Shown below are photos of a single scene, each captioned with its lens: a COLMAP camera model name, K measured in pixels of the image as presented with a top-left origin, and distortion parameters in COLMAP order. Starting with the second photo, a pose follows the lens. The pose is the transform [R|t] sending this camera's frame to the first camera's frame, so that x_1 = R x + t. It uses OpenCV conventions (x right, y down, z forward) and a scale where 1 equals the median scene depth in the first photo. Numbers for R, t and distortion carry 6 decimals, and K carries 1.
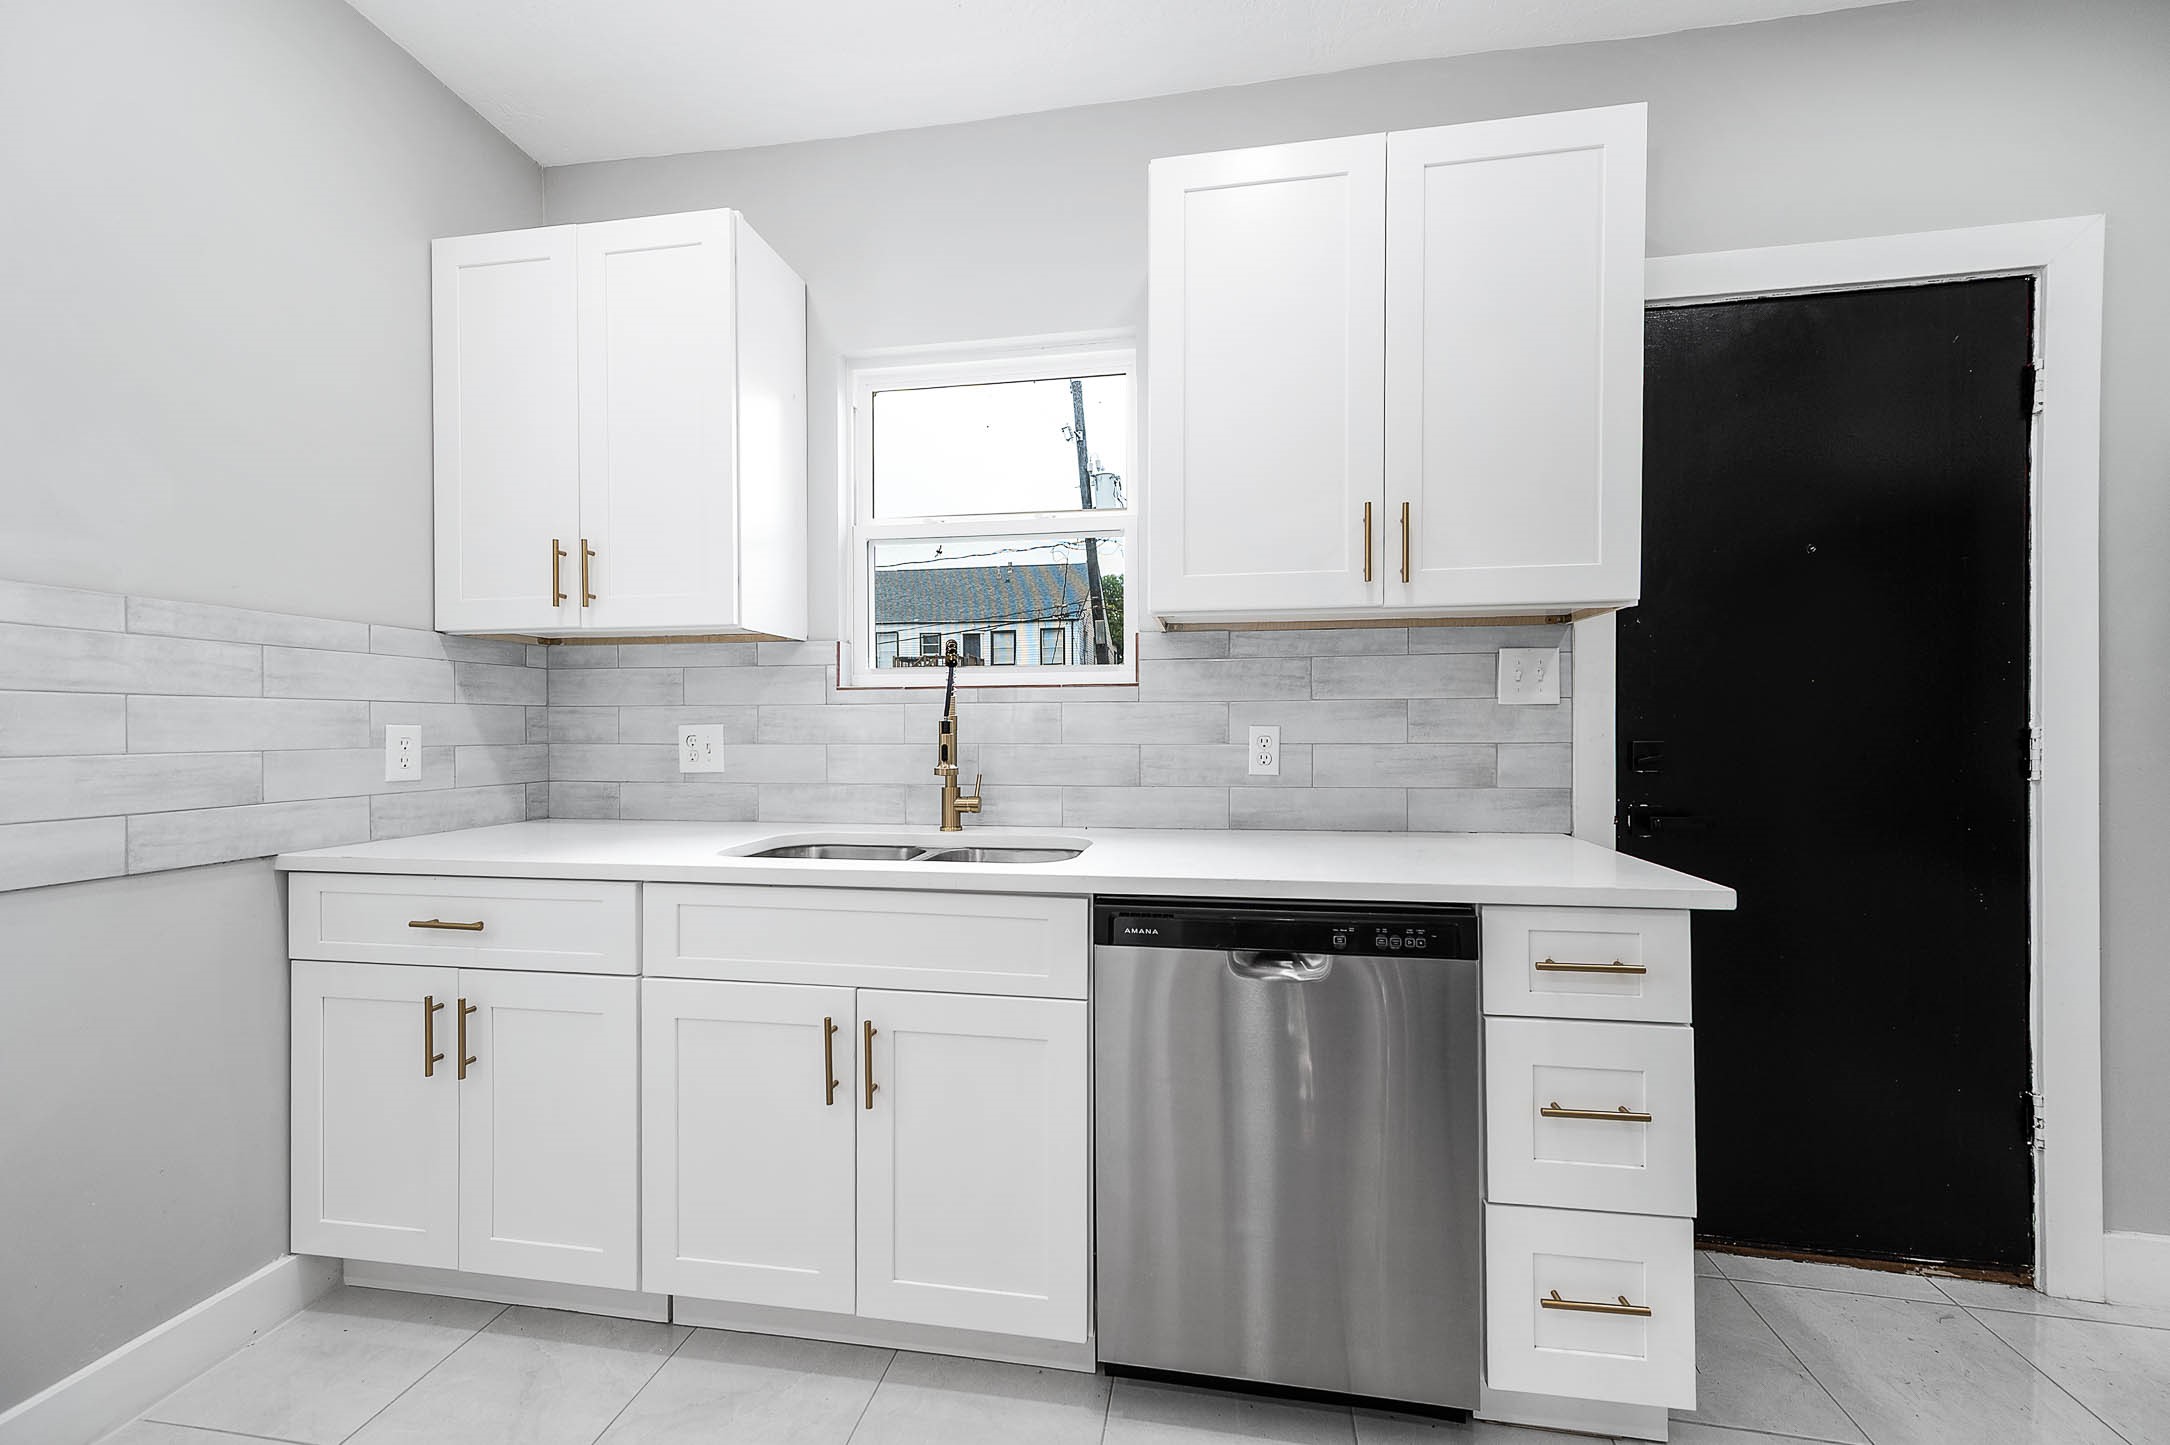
lens RADIAL K [[840.0, 0, 1072.4], [0, 840.0, 735.8], [0, 0, 1]] dist [0.008620, -0.000023]
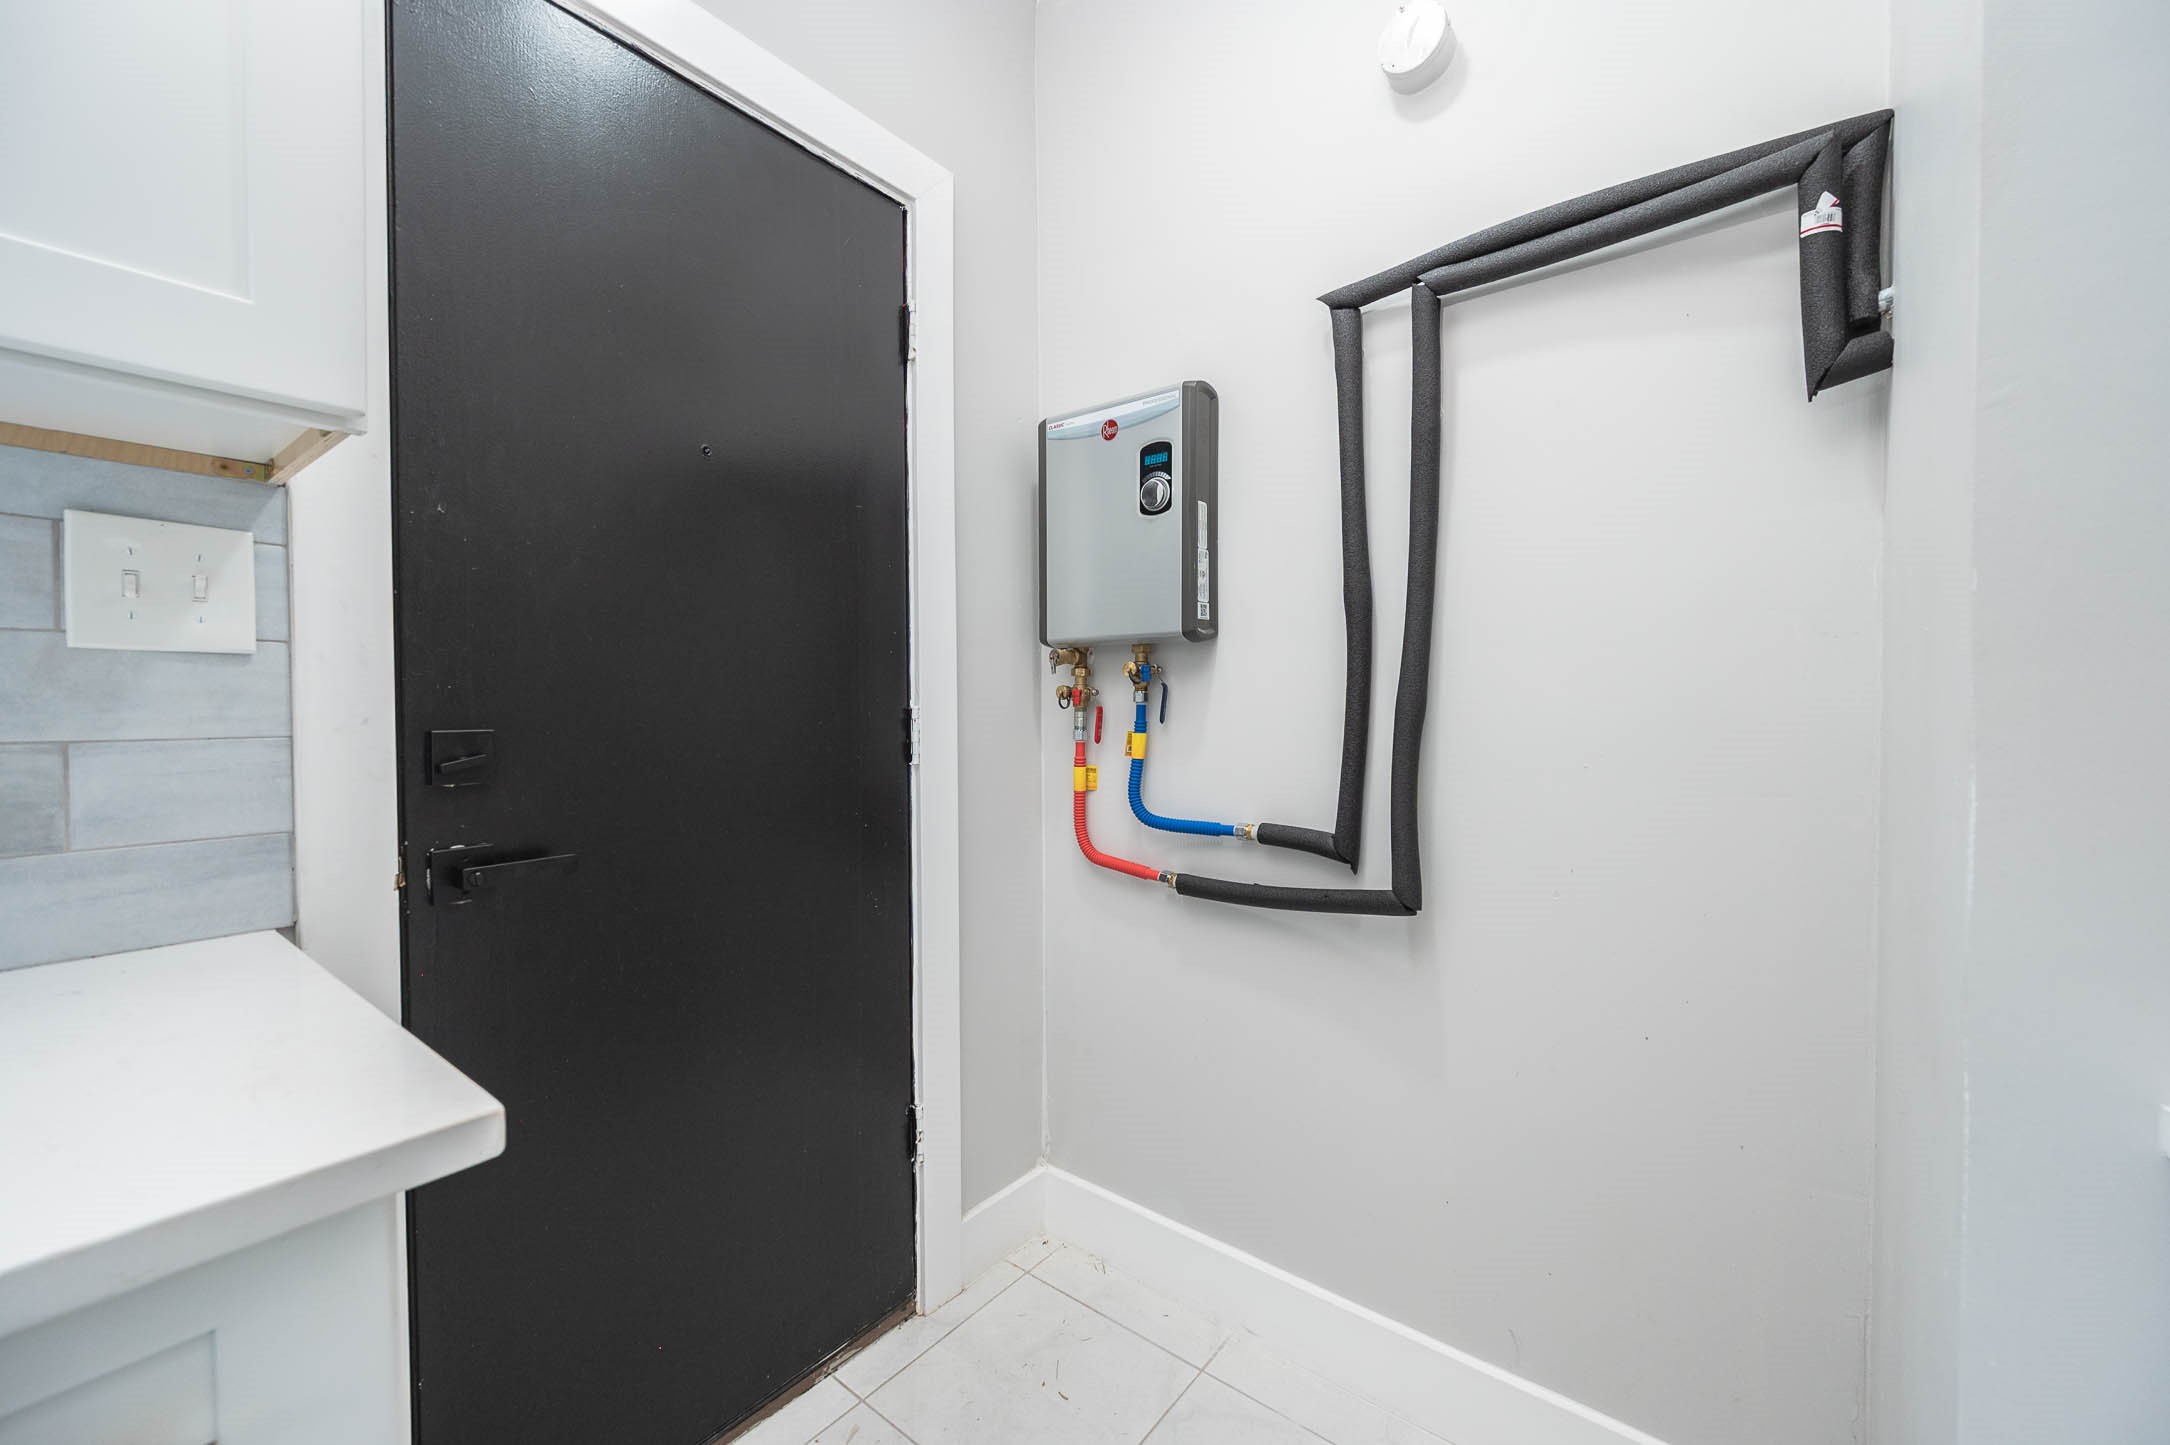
lens RADIAL K [[840.0, 0, 1072.2], [0, 840.0, 727.8], [0, 0, 1]] dist [0.008620, -0.000023]
pose [[0.476728, -0.019806, 0.878828, 0.416734], [0.005734, 0.999795, 0.019421, -0.003742], [-0.879032, -0.004219, 0.476744, 0.417074]]
